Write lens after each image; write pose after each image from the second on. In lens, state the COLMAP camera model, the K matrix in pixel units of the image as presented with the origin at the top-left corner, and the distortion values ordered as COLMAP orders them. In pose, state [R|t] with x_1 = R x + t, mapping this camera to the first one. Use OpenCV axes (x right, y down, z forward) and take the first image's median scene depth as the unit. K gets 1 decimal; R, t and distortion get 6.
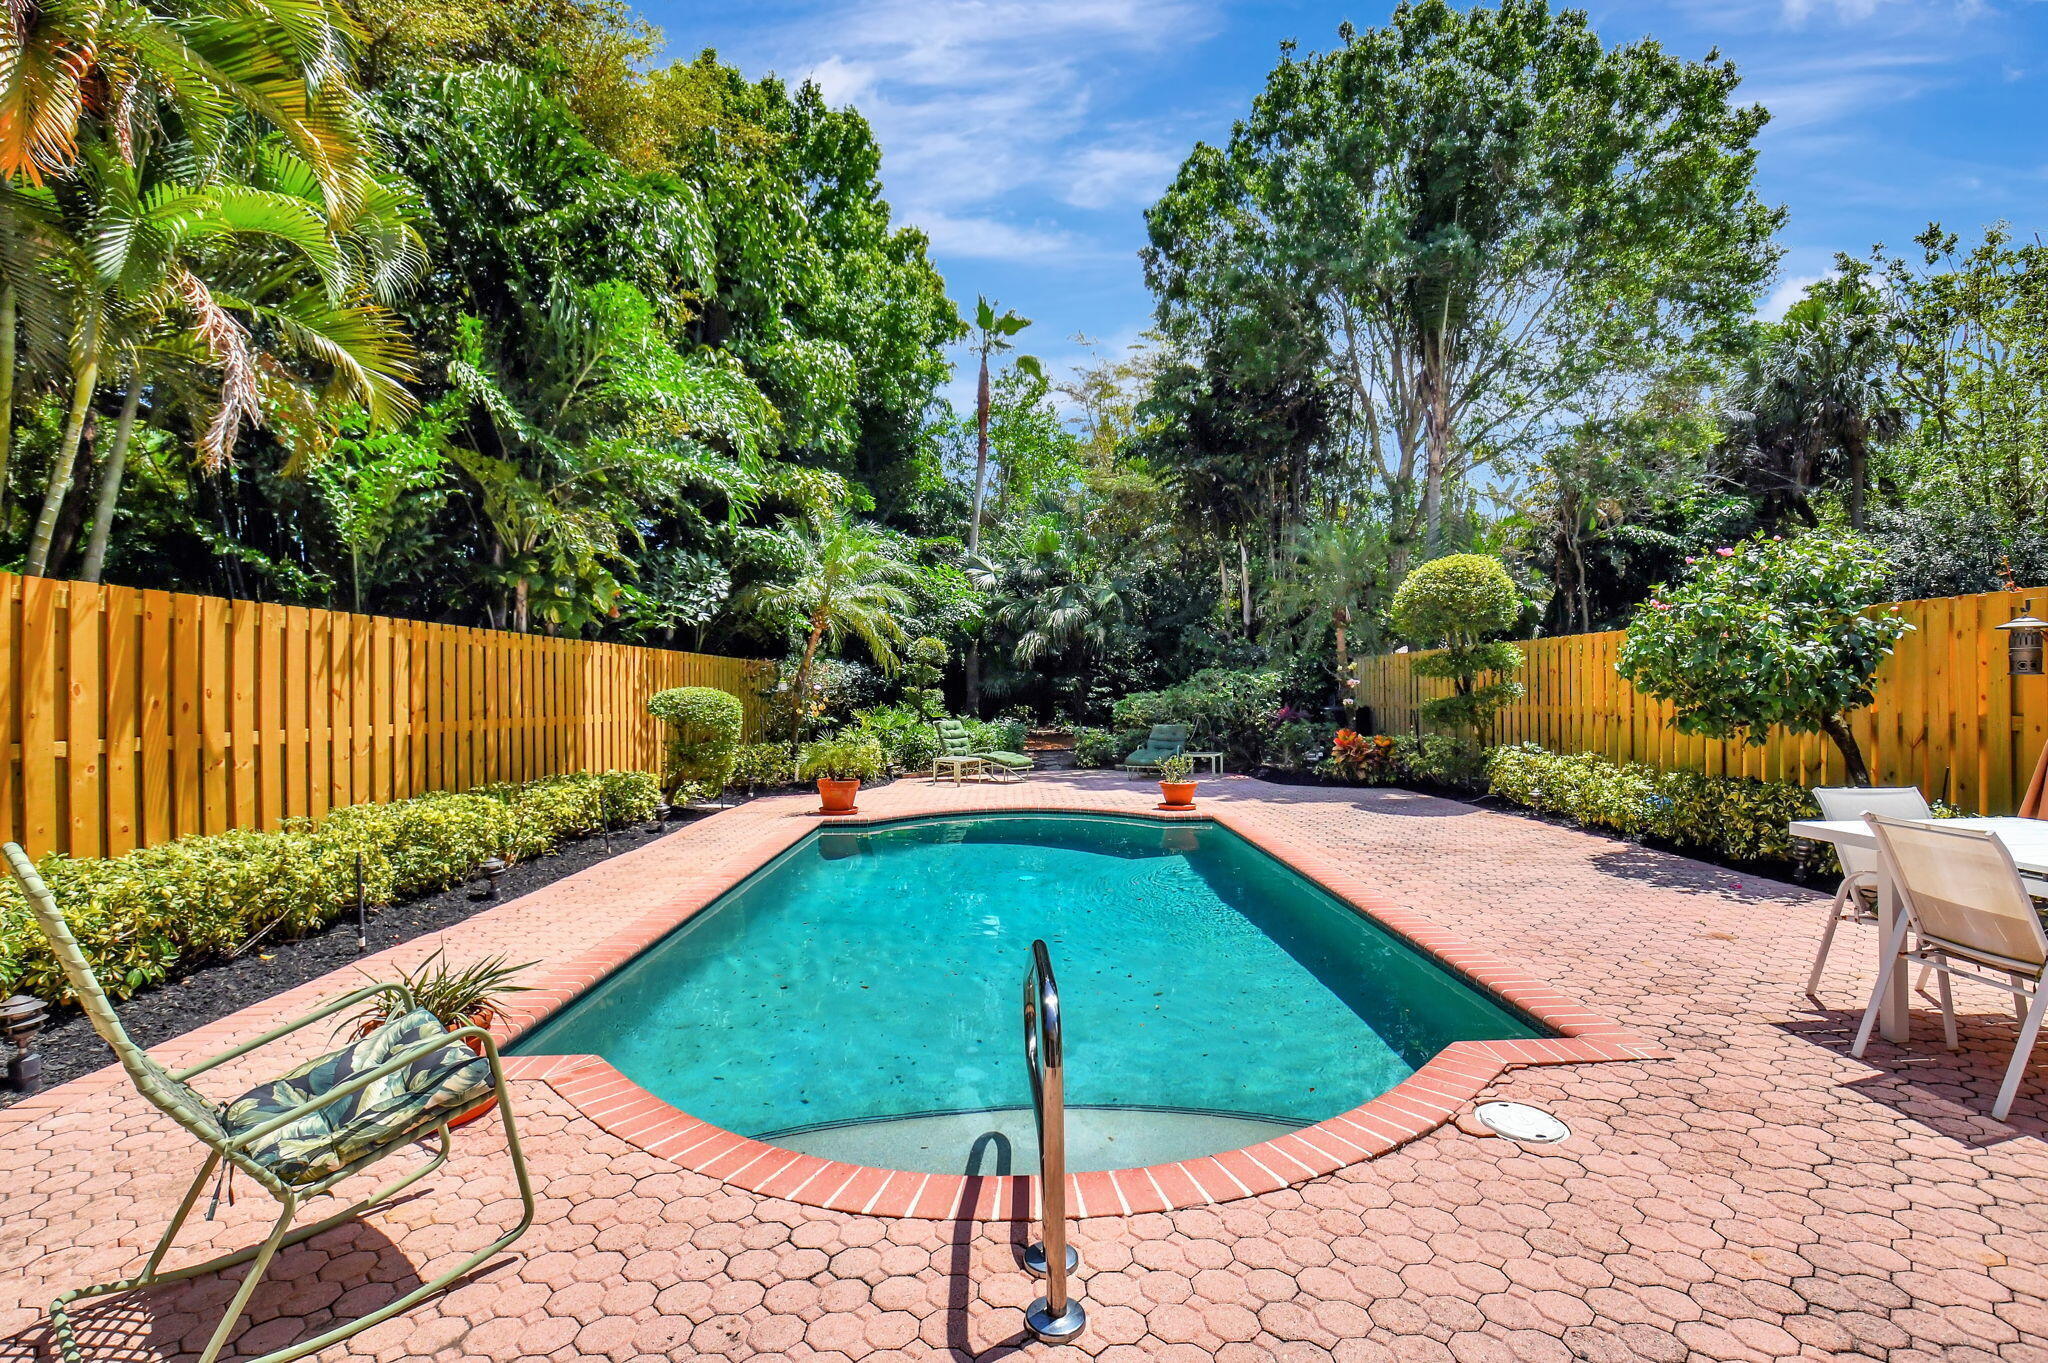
lens RADIAL K [[934.2, 0, 1023.7], [0, 934.2, 634.6], [0, 0, 1]] dist [0.027925, -0.035802]
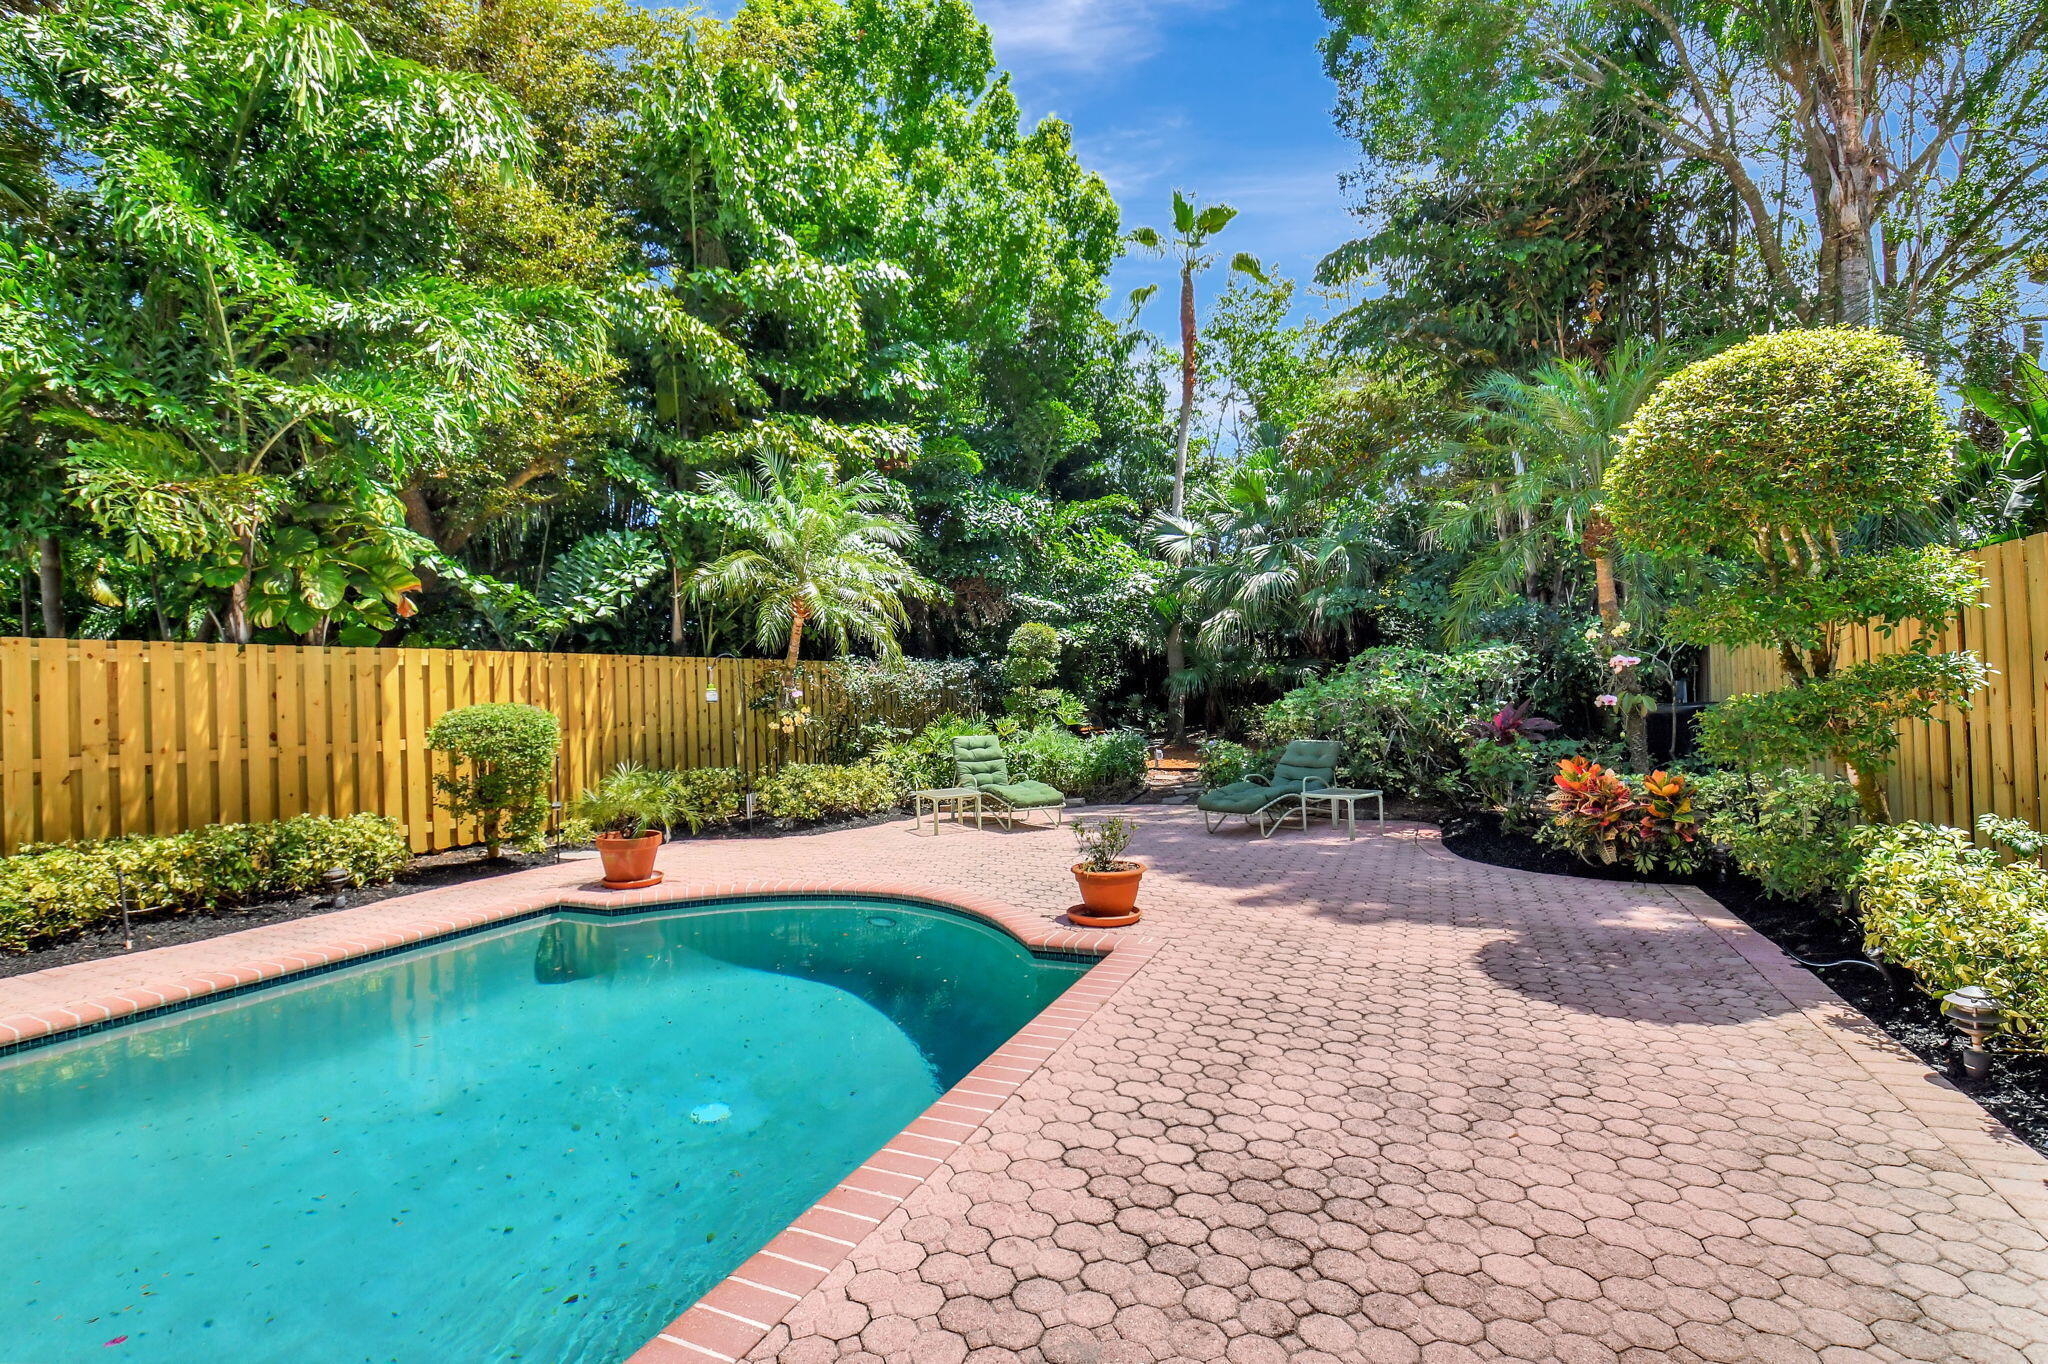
lens RADIAL K [[901.9, 0, 1024.6], [0, 901.9, 664.1], [0, 0, 1]] dist [0.000856, -0.006006]
pose [[0.905380, -0.037096, -0.422978, 0.282446], [0.054011, 0.998146, 0.028069, 0.021855], [0.421152, -0.048259, 0.905705, 0.437067]]
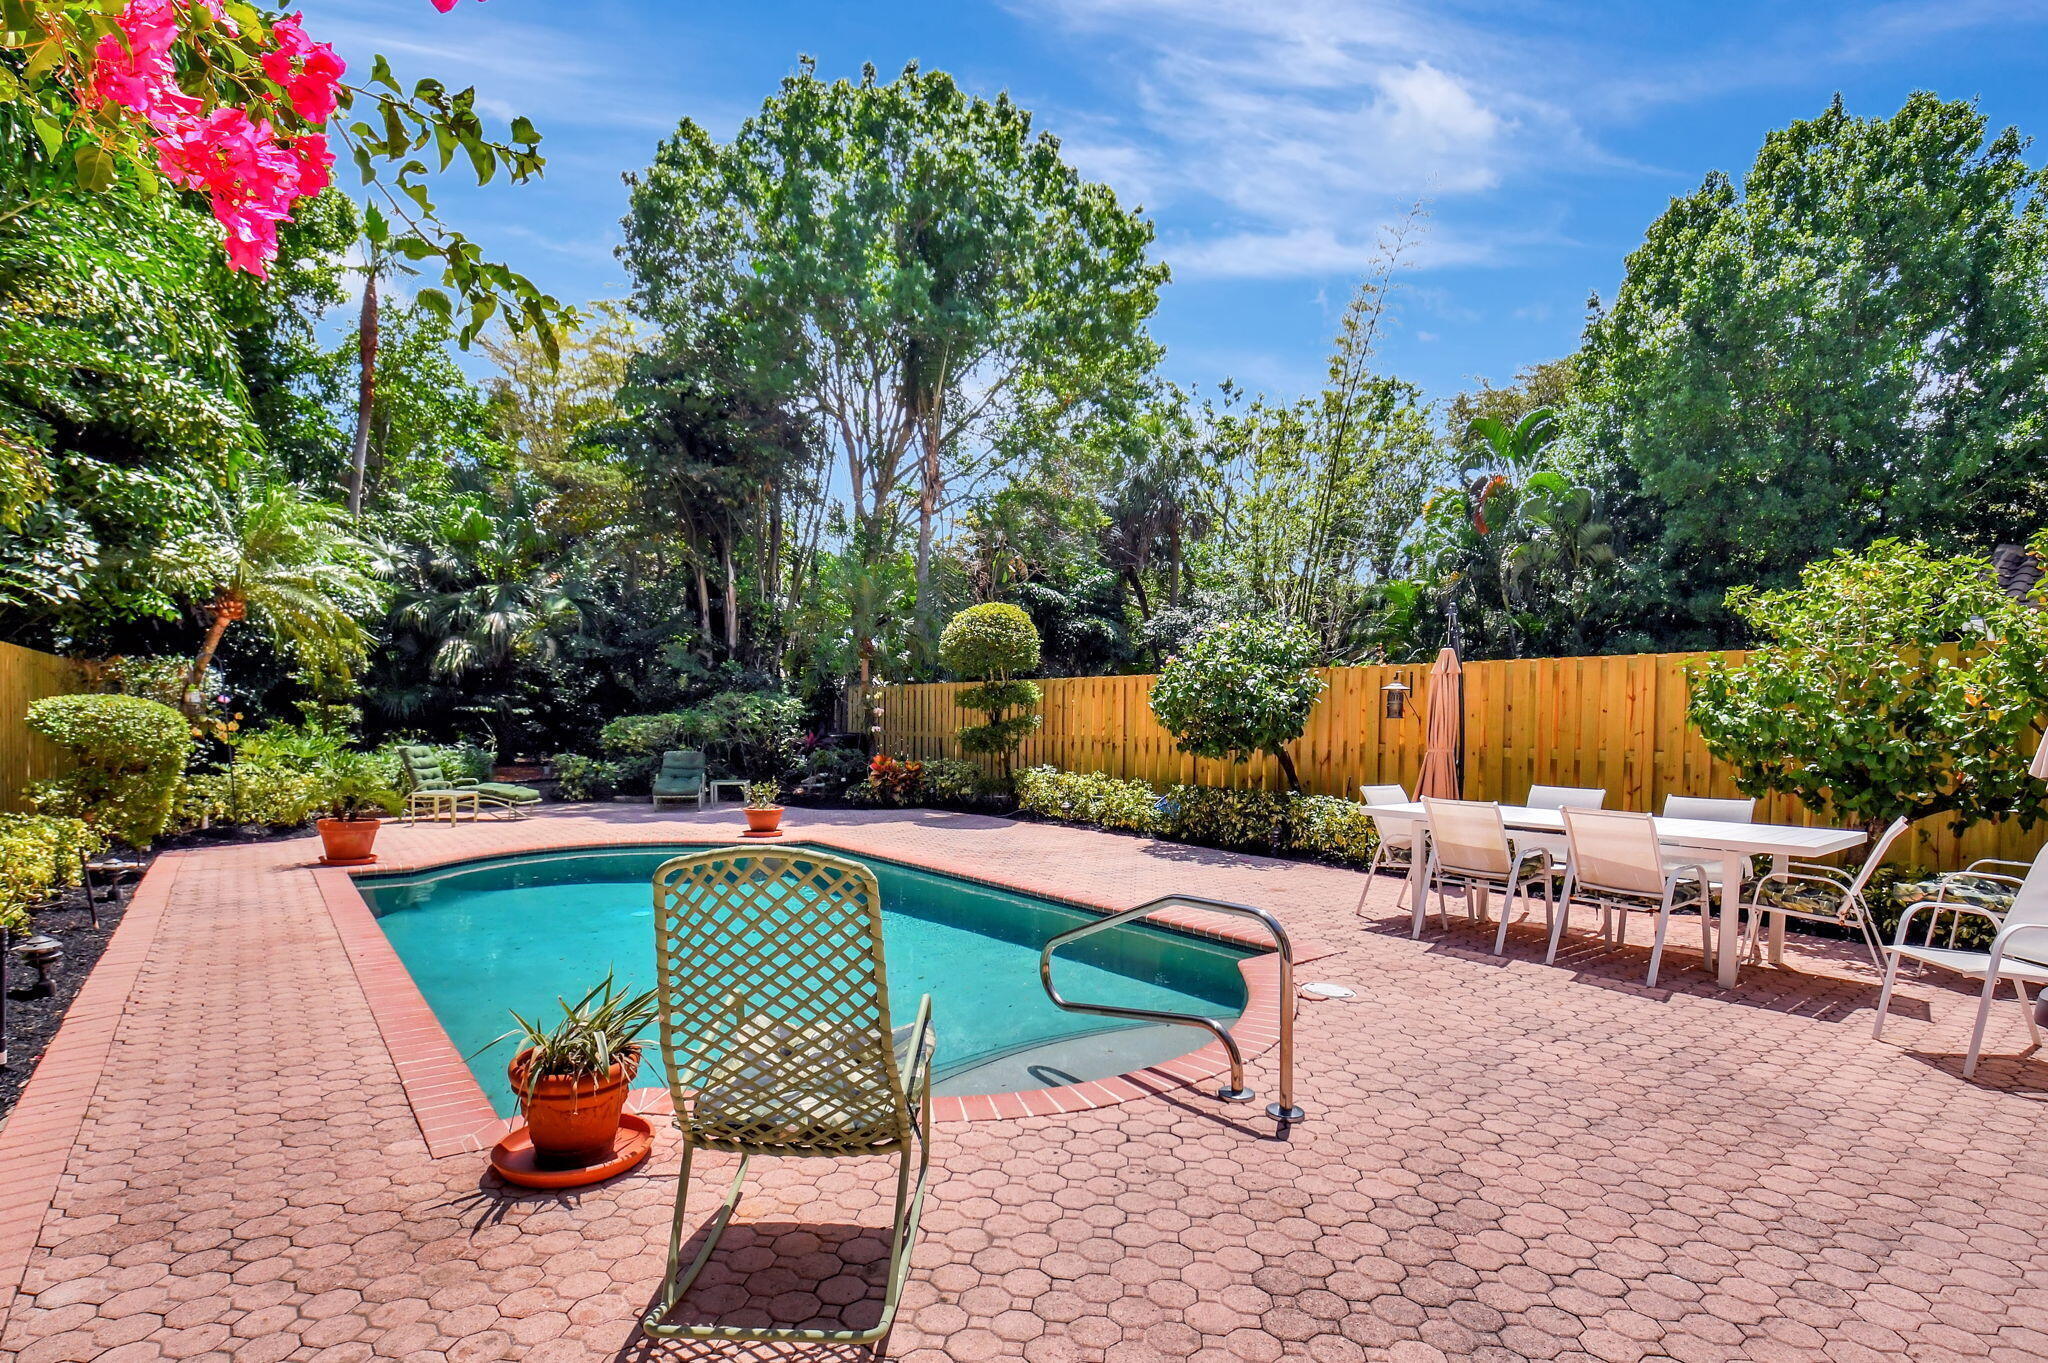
lens RADIAL K [[1020.2, 0, 1024.0], [0, 1020.2, 681.5], [0, 0, 1]] dist [-0.002066, -0.000174]
pose [[0.794823, 0.042138, 0.605376, -0.222503], [-0.057062, 0.998356, 0.005427, 0.002416], [-0.604152, -0.038858, 0.795921, -0.012693]]
